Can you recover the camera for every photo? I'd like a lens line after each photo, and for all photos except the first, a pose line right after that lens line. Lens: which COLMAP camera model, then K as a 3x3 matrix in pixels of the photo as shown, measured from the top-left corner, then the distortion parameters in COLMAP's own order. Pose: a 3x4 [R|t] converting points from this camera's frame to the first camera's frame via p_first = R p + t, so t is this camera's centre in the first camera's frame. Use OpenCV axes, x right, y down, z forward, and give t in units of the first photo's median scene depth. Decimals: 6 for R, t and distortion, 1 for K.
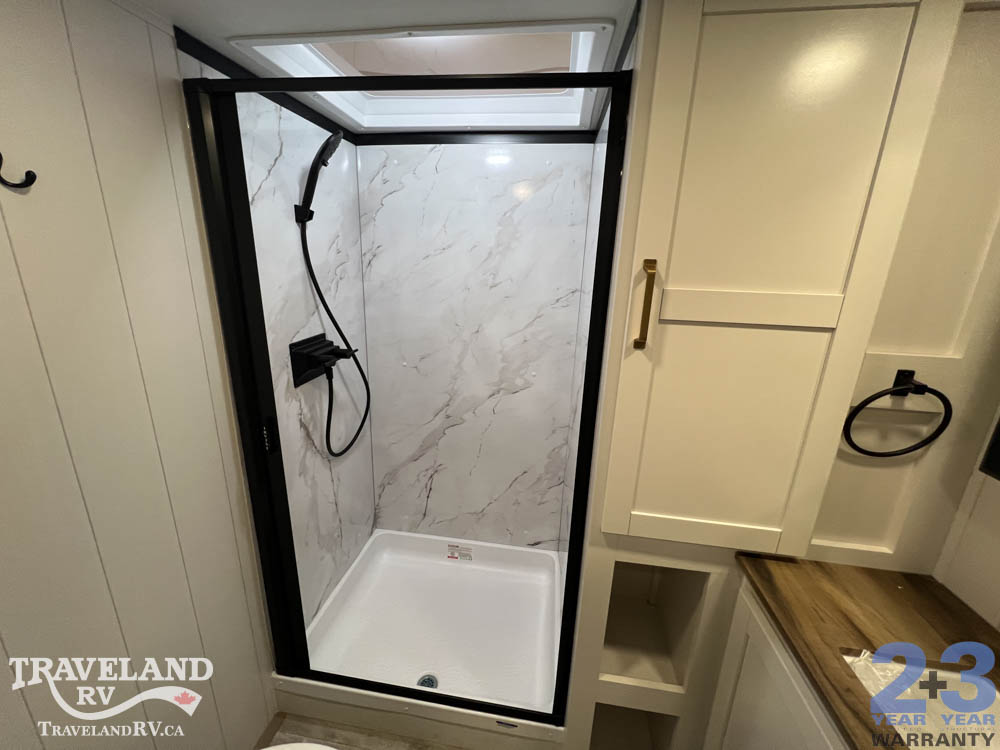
lens RADIAL K [[399.8, 0, 497.5], [0, 399.8, 375.5], [0, 0, 1]] dist [-0.001830, 0.000293]
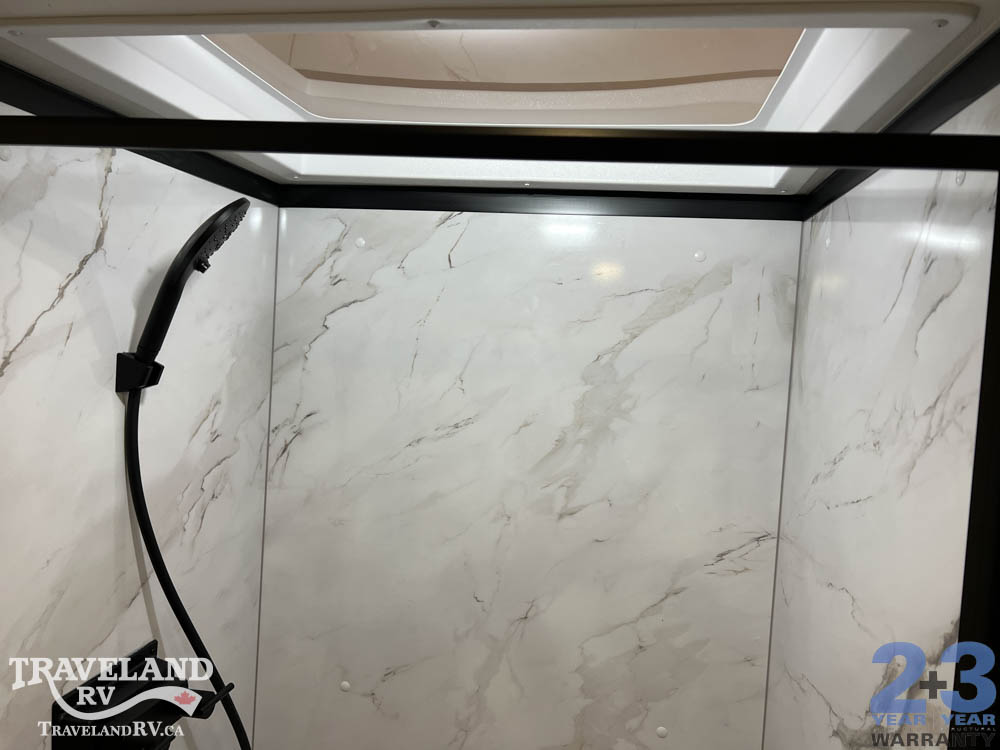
lens RADIAL K [[735.8, 0, 501.5], [0, 735.8, 376.9], [0, 0, 1]] dist [0.039141, -0.040346]
pose [[0.999441, 0.027682, -0.018760, -0.071962], [-0.031137, 0.974954, -0.220215, -0.197894], [0.012194, 0.220676, 0.975271, 0.201231]]
